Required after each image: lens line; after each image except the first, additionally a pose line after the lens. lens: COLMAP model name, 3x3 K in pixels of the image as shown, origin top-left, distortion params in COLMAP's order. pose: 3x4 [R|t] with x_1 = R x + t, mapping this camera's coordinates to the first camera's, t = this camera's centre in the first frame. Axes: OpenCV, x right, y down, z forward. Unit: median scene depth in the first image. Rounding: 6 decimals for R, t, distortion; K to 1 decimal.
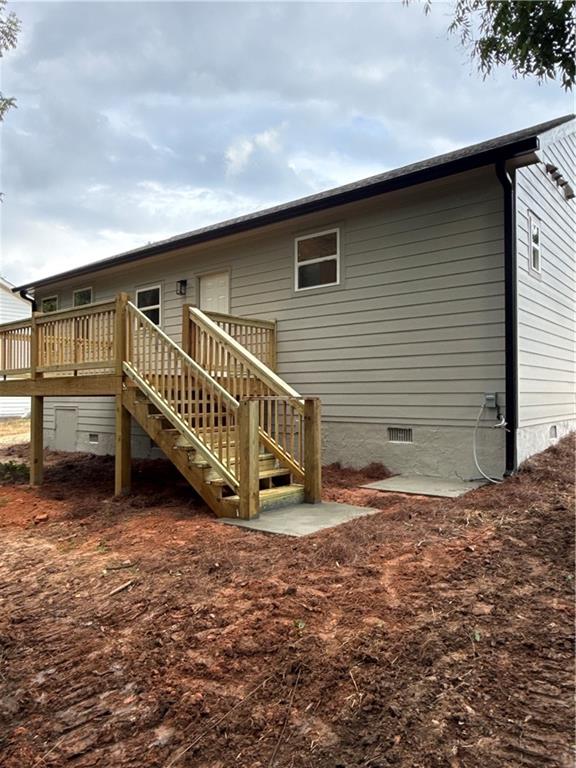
lens RADIAL K [[536.9, 0, 287.6], [0, 536.9, 385.2], [0, 0, 1]] dist [-0.000399, -0.000021]
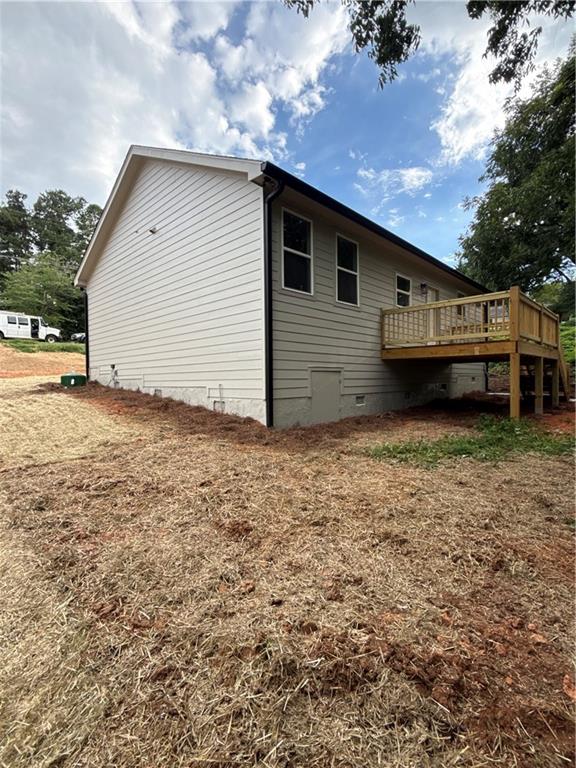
lens RADIAL K [[363.2, 0, 287.4], [0, 363.2, 383.0], [0, 0, 1]] dist [0.000145, 0.000003]
pose [[0.090609, -0.010092, 0.995835, -1.033907], [-0.002110, 0.999944, 0.010326, 0.060357], [-0.995884, -0.003037, 0.090583, 1.068229]]
